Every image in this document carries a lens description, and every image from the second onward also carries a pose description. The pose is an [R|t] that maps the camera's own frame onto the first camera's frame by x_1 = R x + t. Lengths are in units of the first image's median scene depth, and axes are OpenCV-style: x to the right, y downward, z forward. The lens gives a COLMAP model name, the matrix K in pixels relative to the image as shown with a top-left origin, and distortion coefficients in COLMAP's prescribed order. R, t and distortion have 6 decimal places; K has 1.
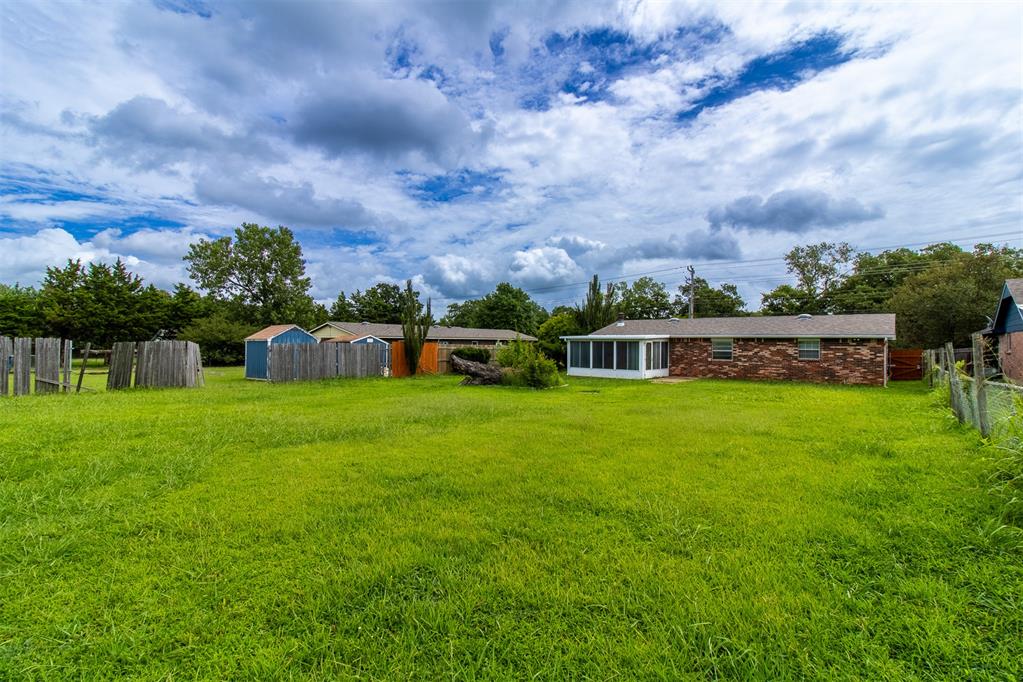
lens RADIAL K [[483.5, 0, 501.2], [0, 483.5, 343.1], [0, 0, 1]] dist [0.001952, -0.001247]
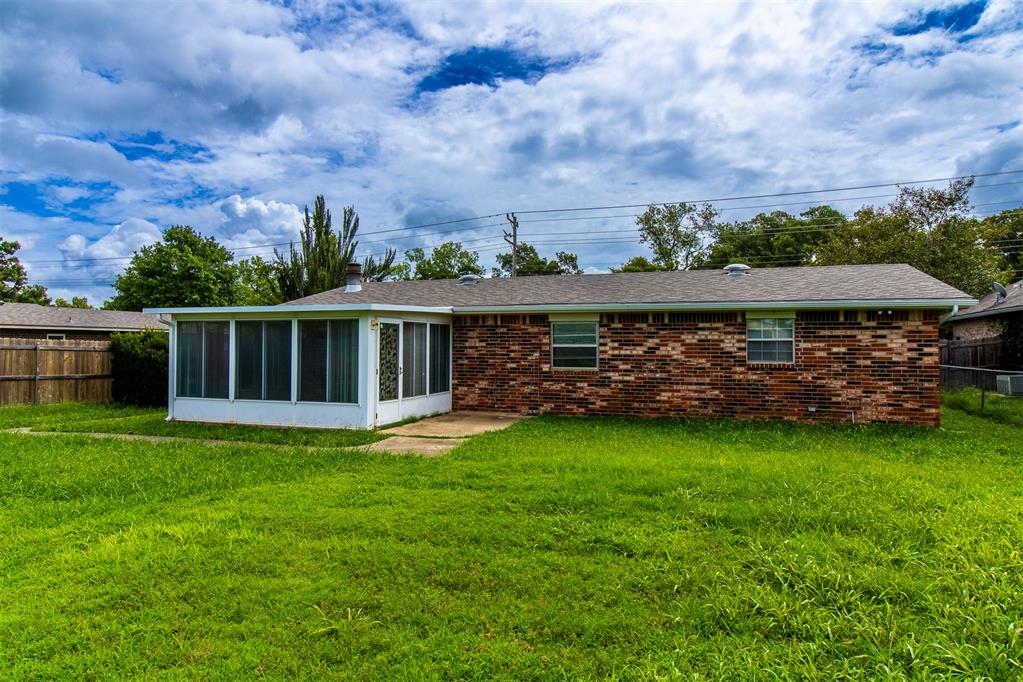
lens RADIAL K [[599.6, 0, 510.3], [0, 599.6, 341.6], [0, 0, 1]] dist [-0.028650, -0.000016]
pose [[0.936211, -0.003051, 0.351425, 0.227079], [0.006065, 0.999954, -0.007475, 0.015666], [-0.351386, 0.009130, 0.936186, 0.540456]]
